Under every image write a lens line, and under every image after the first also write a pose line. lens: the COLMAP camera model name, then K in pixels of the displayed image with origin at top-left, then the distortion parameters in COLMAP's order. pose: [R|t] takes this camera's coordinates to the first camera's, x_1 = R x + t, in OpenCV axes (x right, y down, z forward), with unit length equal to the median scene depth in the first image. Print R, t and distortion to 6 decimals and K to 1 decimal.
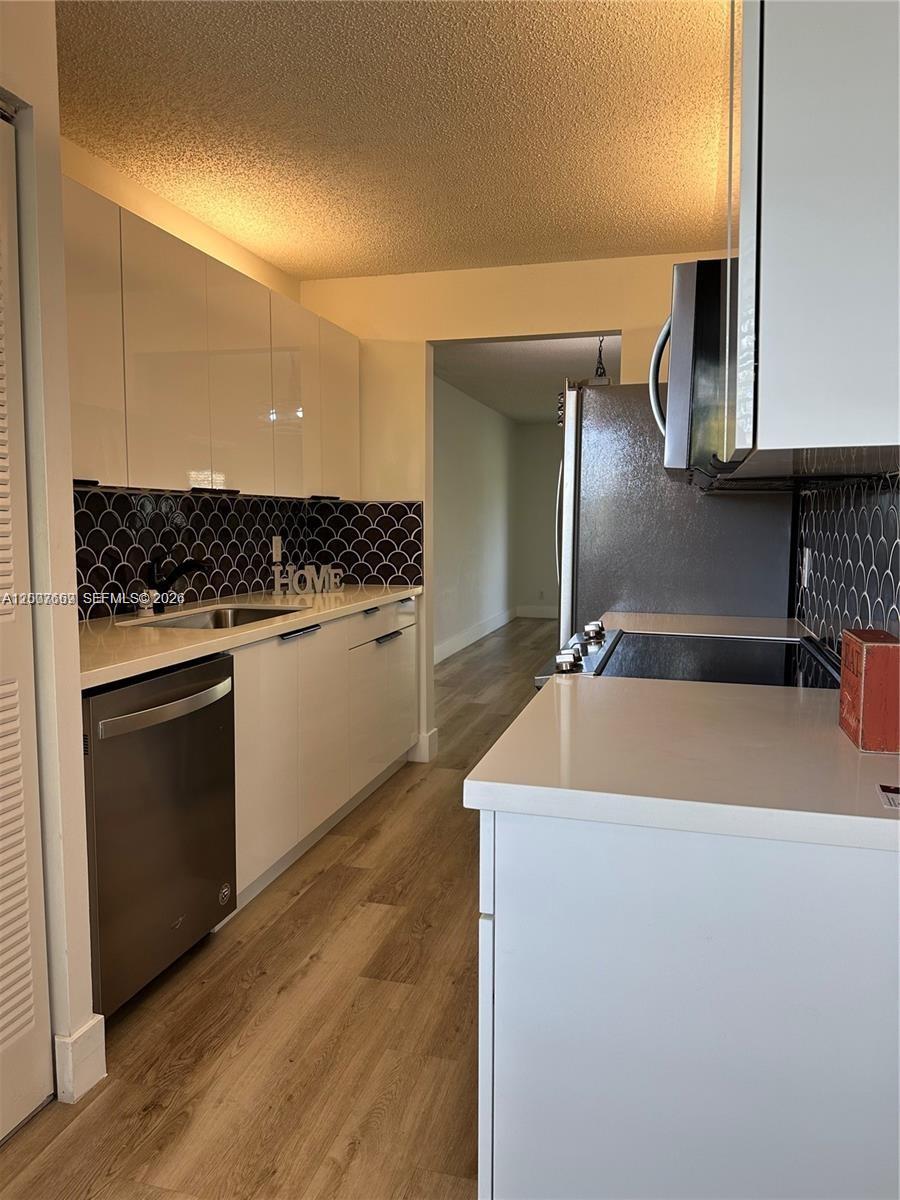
lens RADIAL K [[841.5, 0, 450.4], [0, 841.5, 597.7], [0, 0, 1]] dist [0.071255, -0.085678]
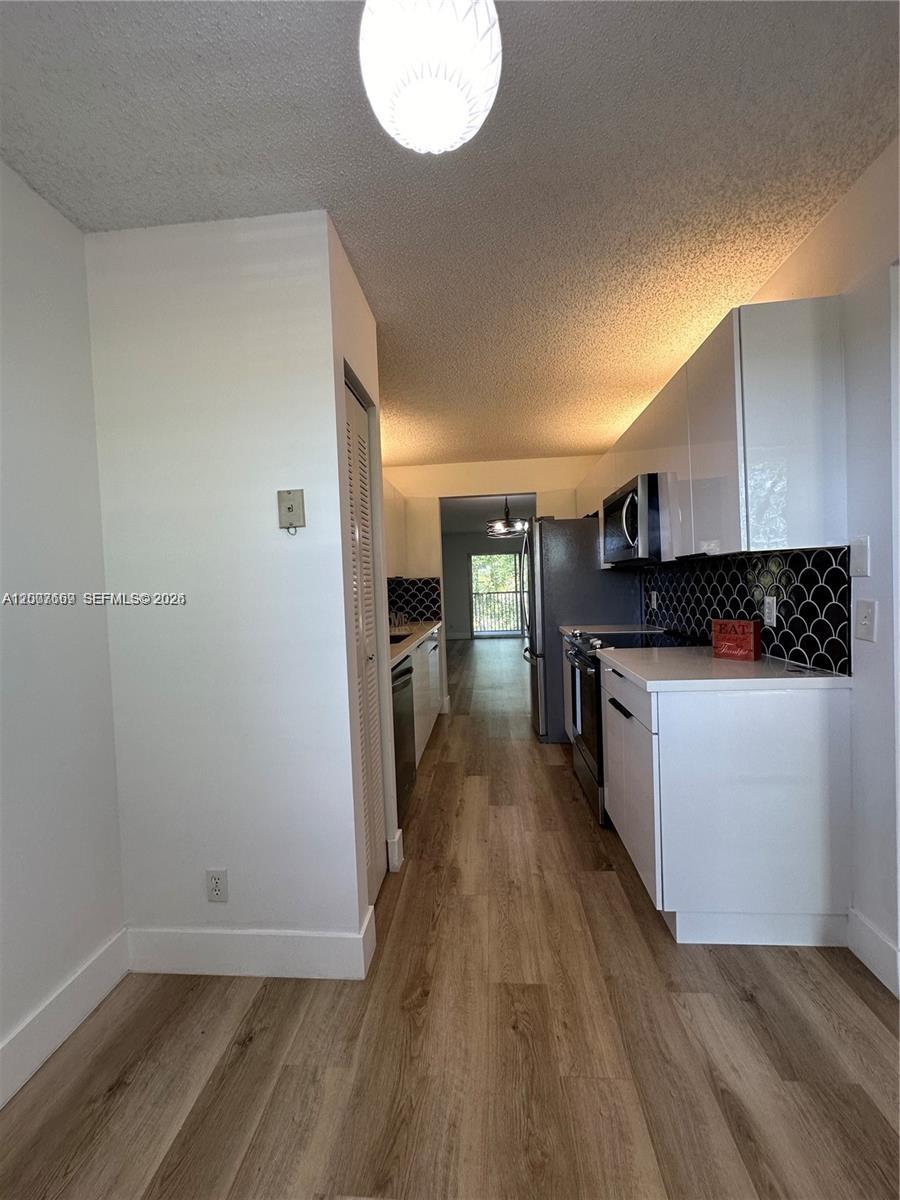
lens RADIAL K [[479.5, 0, 449.2], [0, 479.5, 598.5], [0, 0, 1]] dist [-0.000646, -0.000400]
pose [[0.982220, -0.043676, 0.182581, -0.299960], [0.056385, 0.996291, -0.065005, 0.010722], [-0.179065, 0.074145, 0.981039, -0.122789]]
